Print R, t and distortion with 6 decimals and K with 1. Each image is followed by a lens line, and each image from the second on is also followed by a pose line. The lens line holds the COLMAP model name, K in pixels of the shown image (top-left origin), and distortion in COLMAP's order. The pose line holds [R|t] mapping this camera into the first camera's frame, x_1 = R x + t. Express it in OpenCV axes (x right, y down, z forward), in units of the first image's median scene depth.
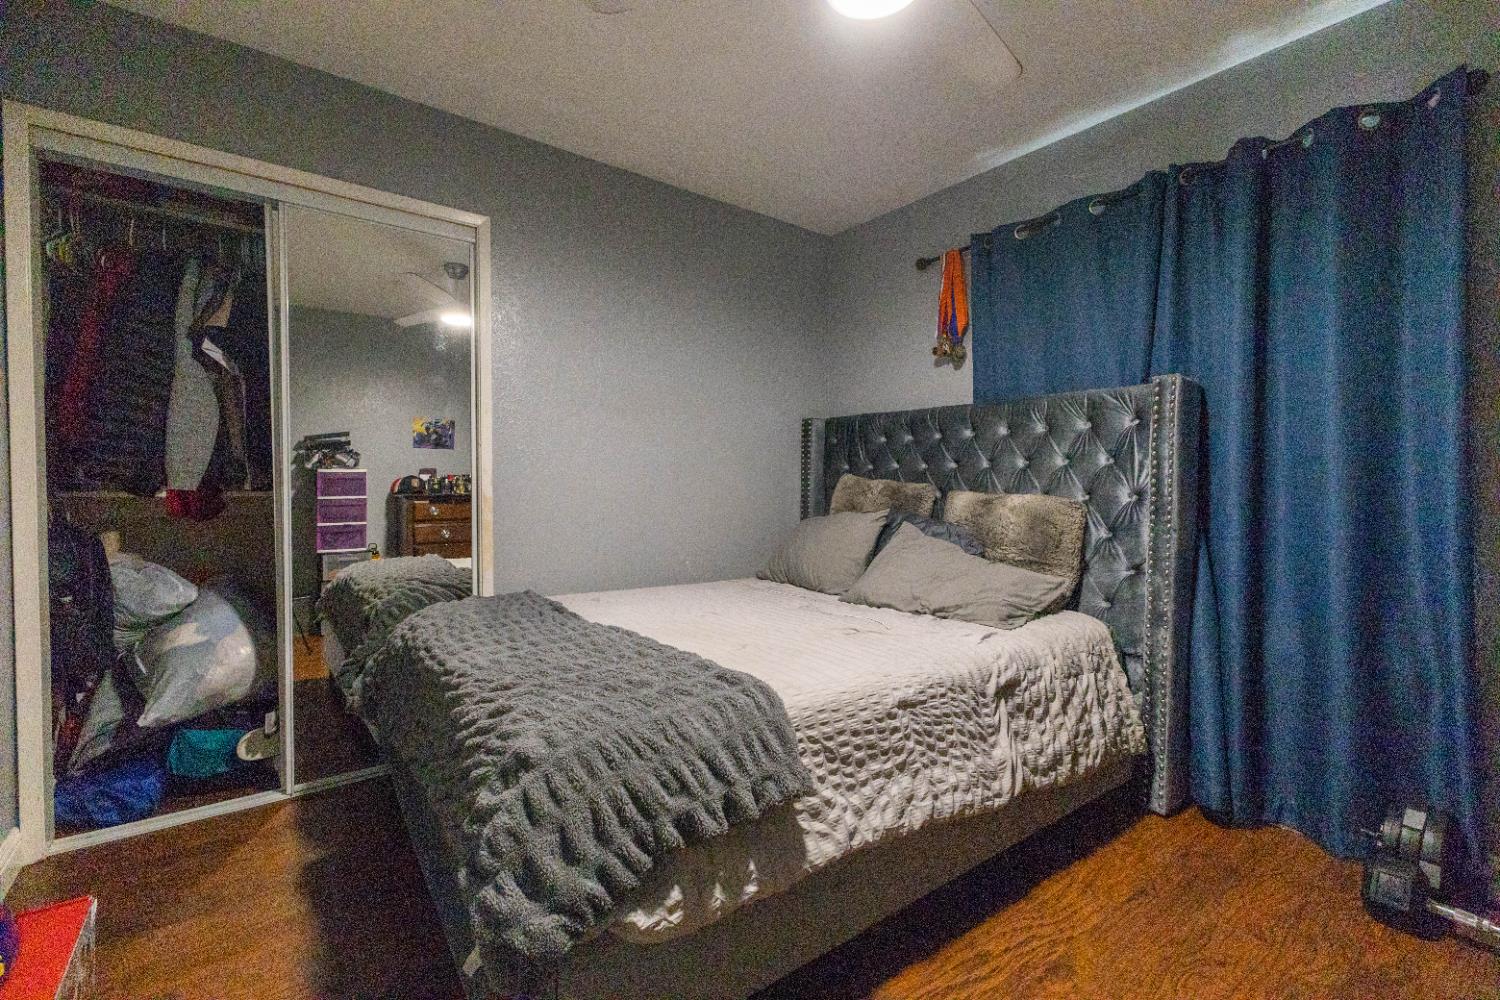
lens RADIAL K [[639.3, 0, 752.7], [0, 639.3, 495.8], [0, 0, 1]] dist [0.001180, -0.000024]
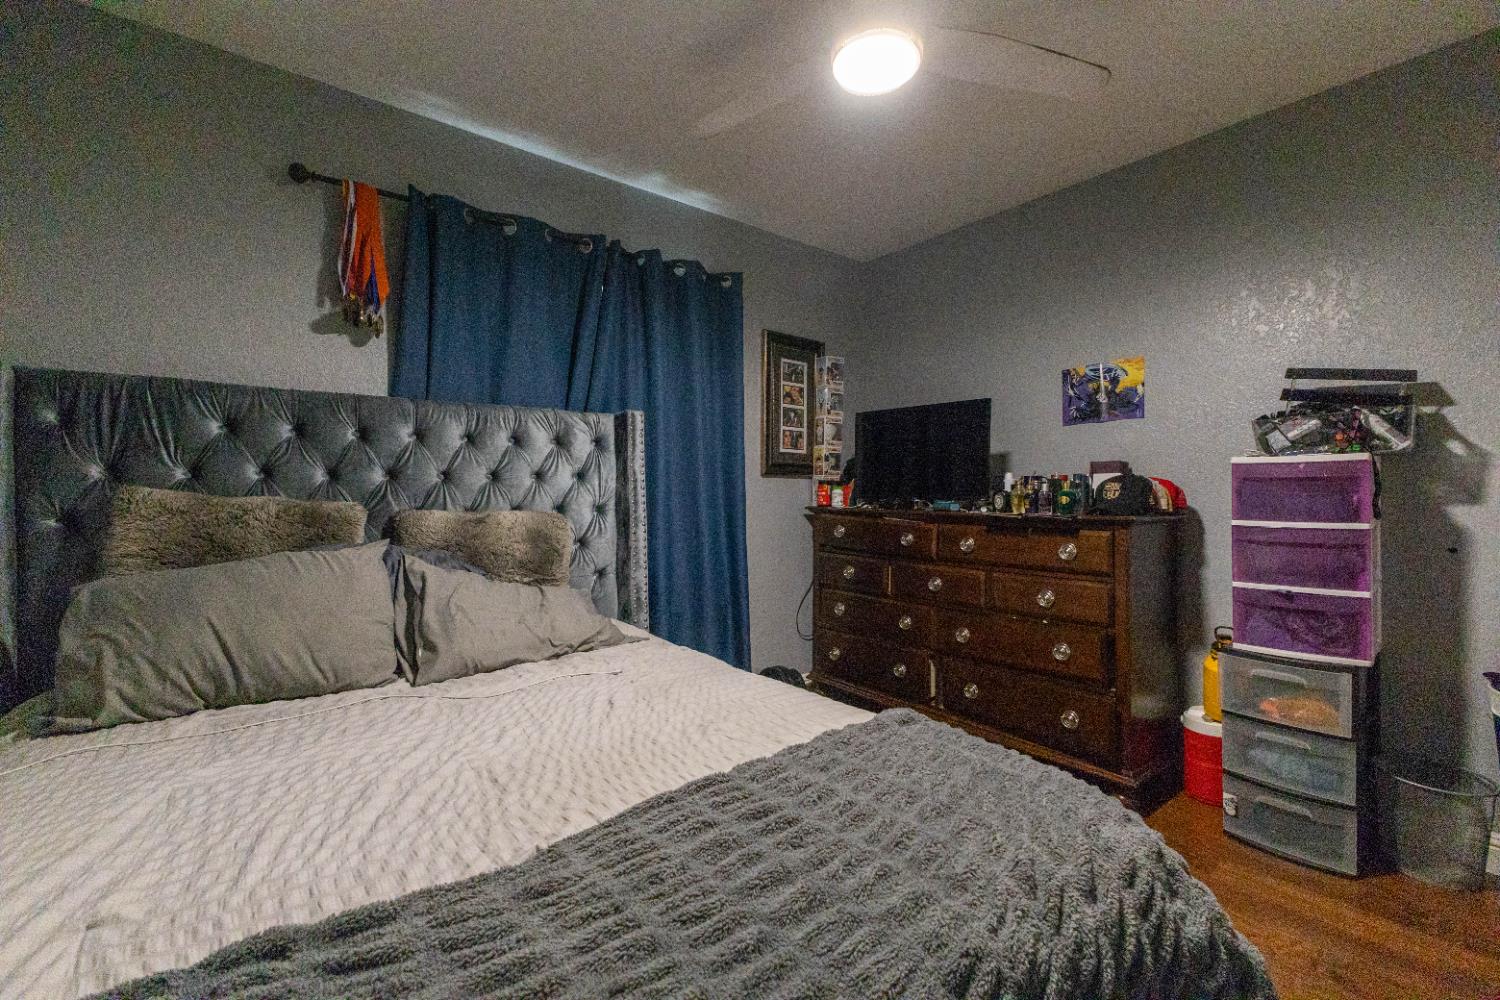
lens RADIAL K [[639.3, 0, 752.7], [0, 639.3, 495.8], [0, 0, 1]] dist [0.001180, -0.000024]
pose [[-0.004760, -0.001285, 0.999988, -0.451374], [0.030396, 0.999537, 0.001429, -0.013432], [-0.999527, 0.030403, -0.004719, 0.598858]]
